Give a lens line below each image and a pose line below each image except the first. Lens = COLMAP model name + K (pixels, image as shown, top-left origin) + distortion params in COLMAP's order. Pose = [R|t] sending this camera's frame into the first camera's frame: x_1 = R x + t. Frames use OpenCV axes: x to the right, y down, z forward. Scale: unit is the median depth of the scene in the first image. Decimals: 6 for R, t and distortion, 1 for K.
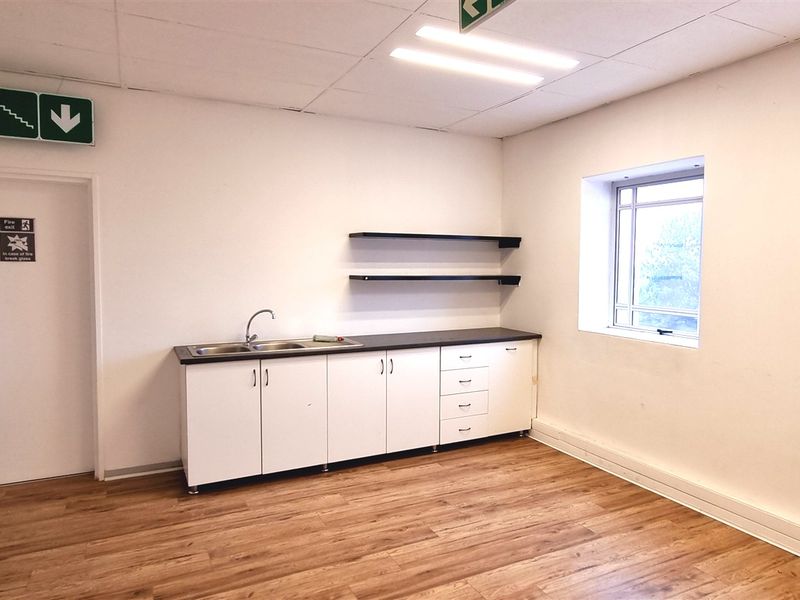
lens RADIAL K [[545.7, 0, 410.4], [0, 545.7, 297.6], [0, 0, 1]] dist [0.000795, -0.000850]
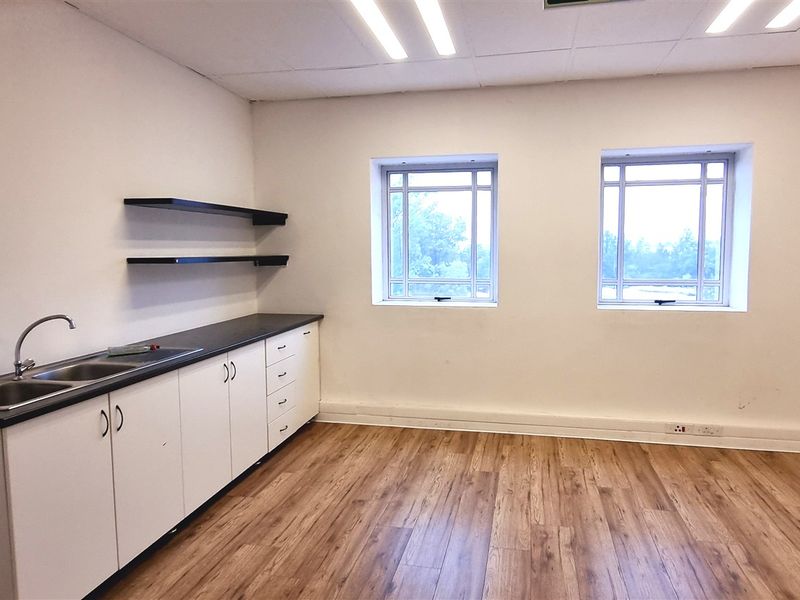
lens RADIAL K [[545.7, 0, 410.4], [0, 545.7, 297.6], [0, 0, 1]] dist [0.000795, -0.000850]
pose [[0.626802, -0.078540, 0.775210, -0.478074], [0.059378, 0.996828, 0.052983, -0.006203], [-0.776913, 0.012820, 0.629477, 0.300426]]
